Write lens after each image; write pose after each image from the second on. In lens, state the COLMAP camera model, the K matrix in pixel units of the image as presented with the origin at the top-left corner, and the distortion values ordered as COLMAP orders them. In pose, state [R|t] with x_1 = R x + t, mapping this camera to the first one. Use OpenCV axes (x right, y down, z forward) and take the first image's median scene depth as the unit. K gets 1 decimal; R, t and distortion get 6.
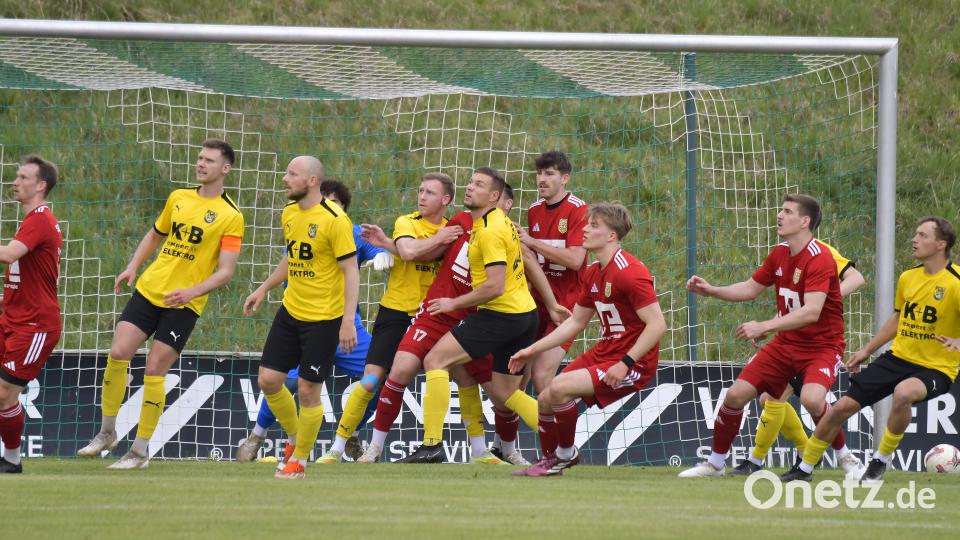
lens RADIAL K [[721.6, 0, 480.4], [0, 721.6, 269.5], [0, 0, 1]] dist [0.009779, -0.010707]
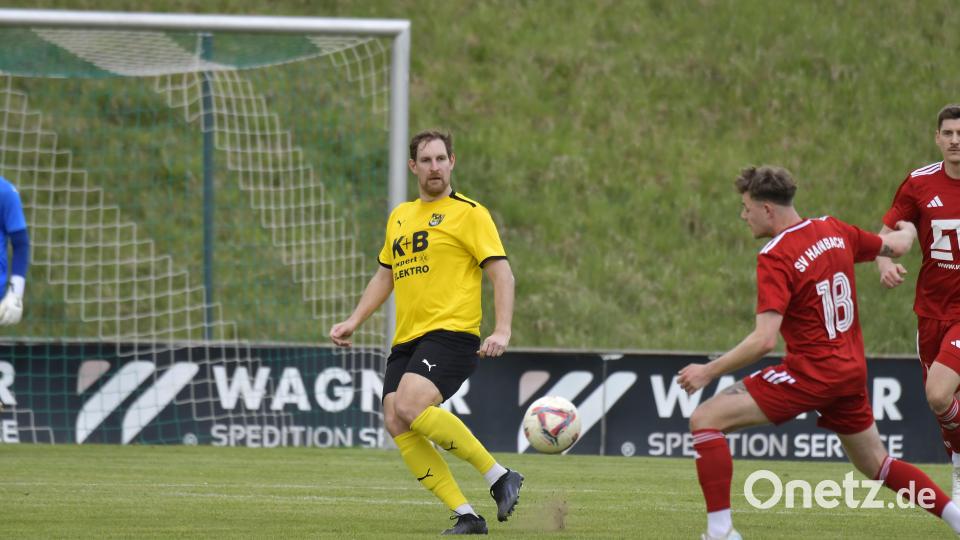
lens RADIAL K [[721.6, 0, 481.0], [0, 721.6, 269.0], [0, 0, 1]] dist [0.009779, -0.010707]
pose [[0.999909, 0.004160, 0.012835, 0.660900], [-0.004349, 0.999882, 0.014730, 0.010289], [-0.012772, -0.014784, 0.999809, -0.011059]]
